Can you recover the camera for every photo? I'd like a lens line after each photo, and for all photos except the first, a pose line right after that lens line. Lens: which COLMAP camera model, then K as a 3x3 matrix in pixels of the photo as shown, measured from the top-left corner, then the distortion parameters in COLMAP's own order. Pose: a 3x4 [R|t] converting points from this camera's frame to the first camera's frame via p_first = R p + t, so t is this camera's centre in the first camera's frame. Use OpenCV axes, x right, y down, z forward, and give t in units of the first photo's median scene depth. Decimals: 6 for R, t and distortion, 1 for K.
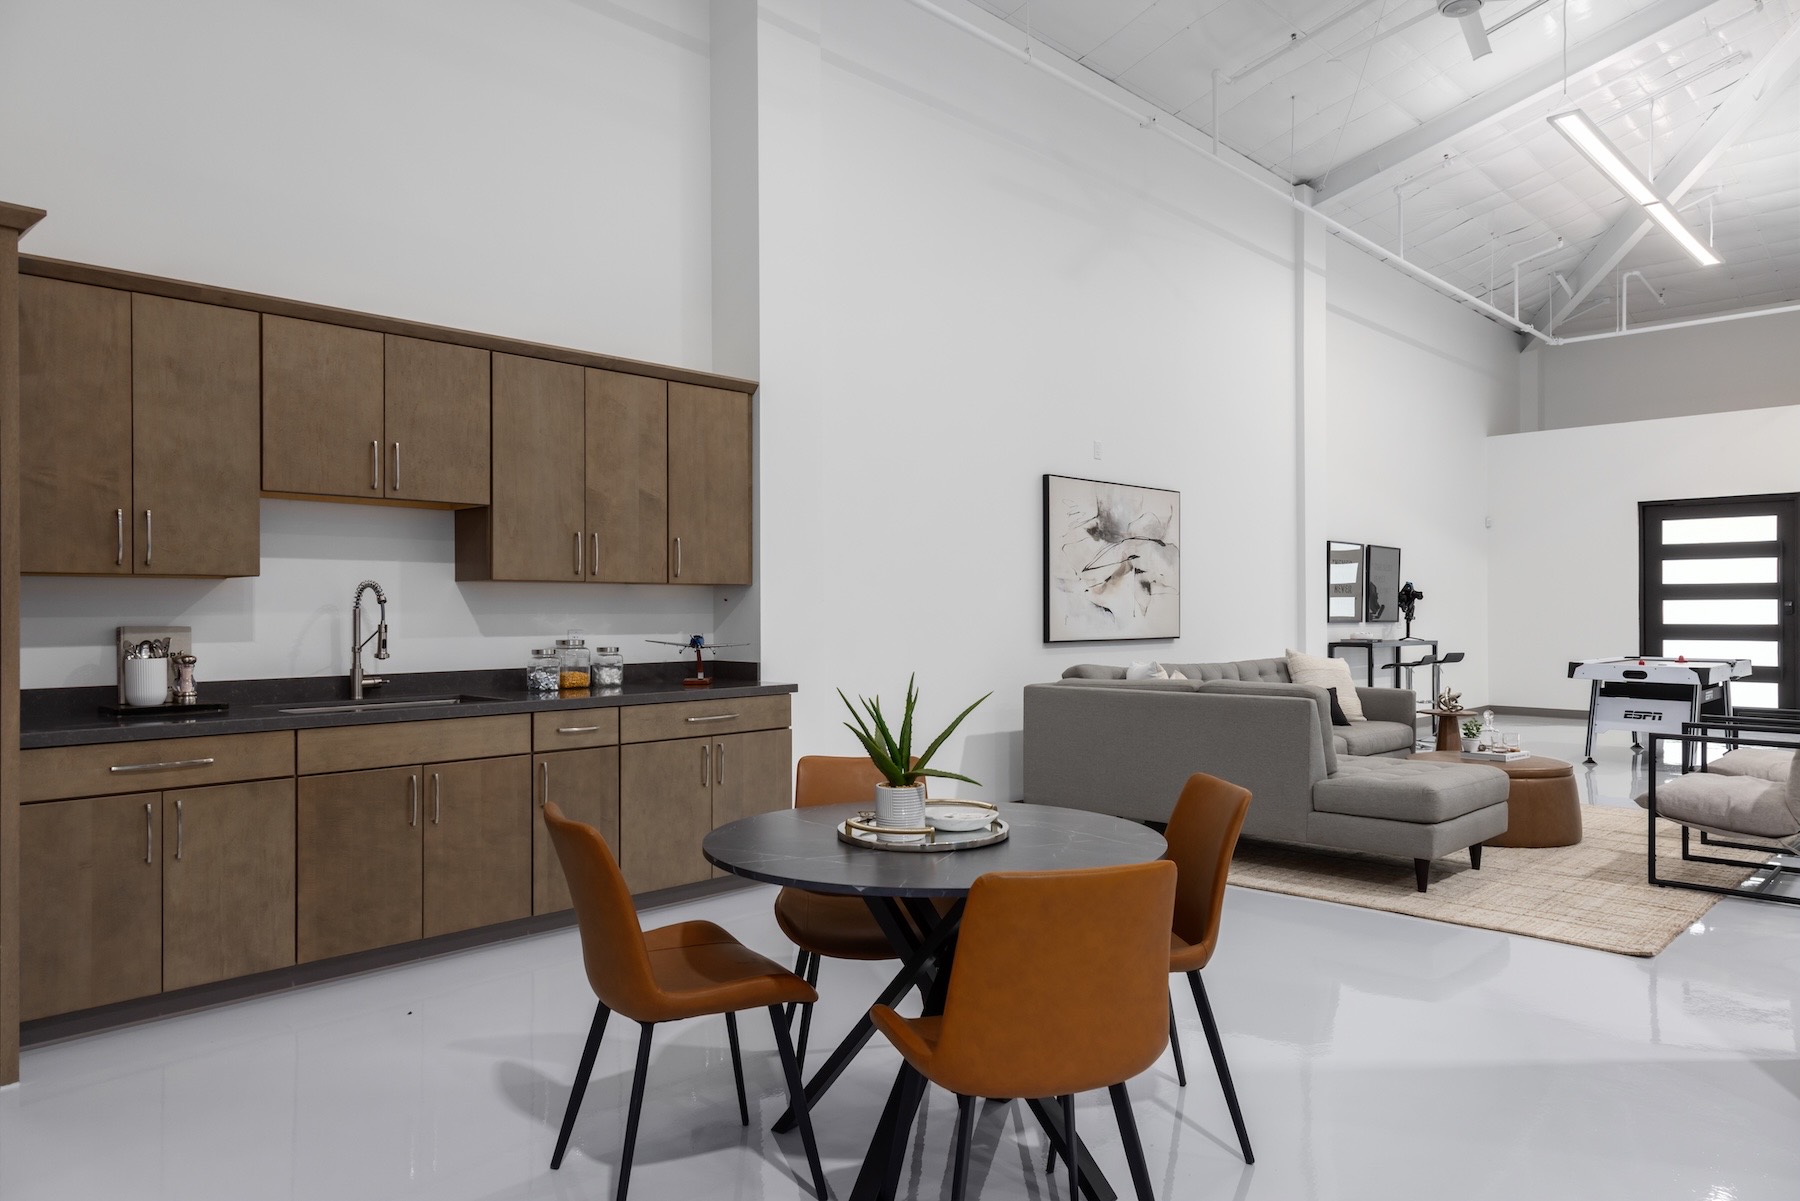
lens RADIAL K [[1198.9, 0, 900.0], [0, 1198.9, 600.5], [0, 0, 1]] dist [-0.004825, -0.001198]
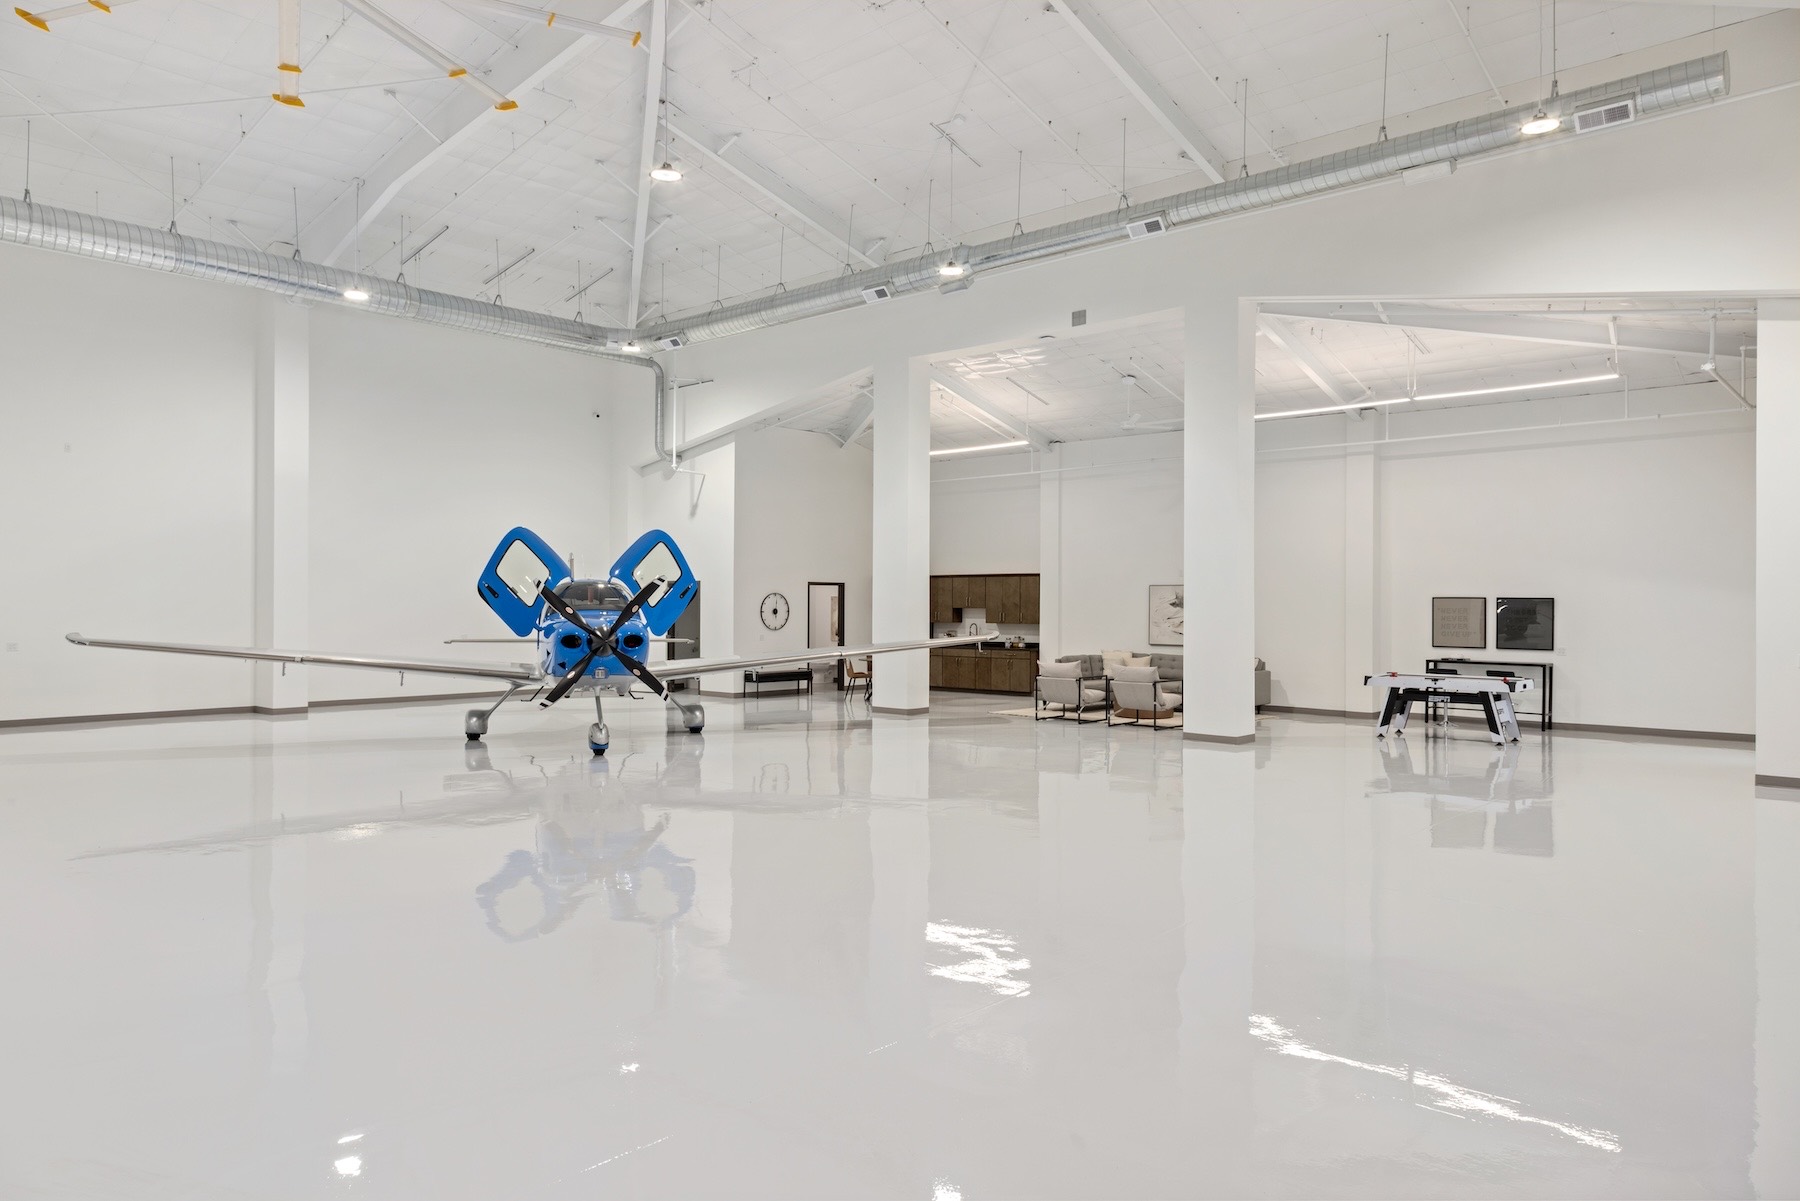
lens RADIAL K [[1198.9, 0, 900.0], [0, 1198.9, 600.5], [0, 0, 1]] dist [-0.004825, -0.001198]
pose [[0.019899, 0.004491, -0.999792, 2.755692], [0.007178, 0.999963, 0.004634, -0.081213], [0.999776, -0.007269, 0.019866, 0.335799]]
